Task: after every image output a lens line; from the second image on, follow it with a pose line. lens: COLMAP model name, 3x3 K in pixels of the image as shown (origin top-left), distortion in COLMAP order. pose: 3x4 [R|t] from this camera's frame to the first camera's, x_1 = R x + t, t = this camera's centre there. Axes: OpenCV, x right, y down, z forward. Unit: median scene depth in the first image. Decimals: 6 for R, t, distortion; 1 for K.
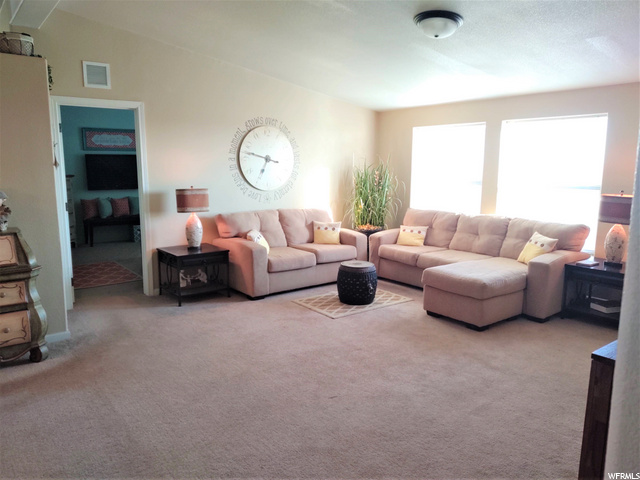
lens RADIAL K [[477.9, 0, 320.0], [0, 477.9, 240.0], [0, 0, 1]] dist [-0.003345, -0.002410]
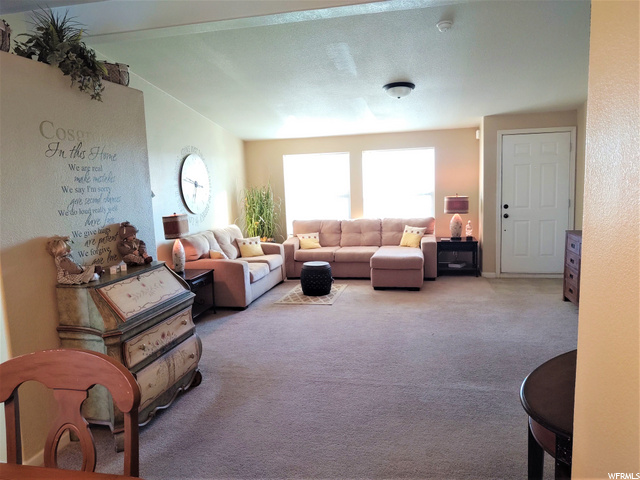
lens RADIAL K [[493.6, 0, 320.0], [0, 493.6, 240.0], [0, 0, 1]] dist [0.031818, -0.002424]
pose [[0.755301, -0.110181, 0.646050, -0.692337], [0.140981, 0.990004, 0.004020, -0.014118], [-0.640036, 0.088044, 0.763284, -0.006830]]
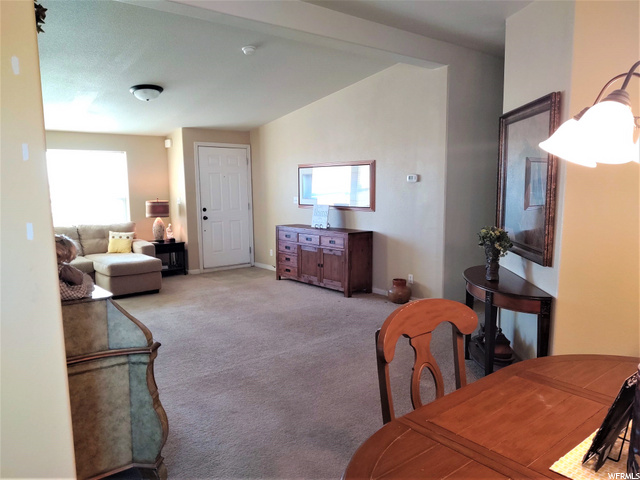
lens RADIAL K [[493.6, 0, 320.0], [0, 493.6, 240.0], [0, 0, 1]] dist [0.031818, -0.002424]
pose [[-0.066560, -0.118105, 0.990768, -0.967669], [0.165866, 0.977844, 0.127707, -0.069661], [-0.983900, 0.172835, -0.045495, 0.413839]]
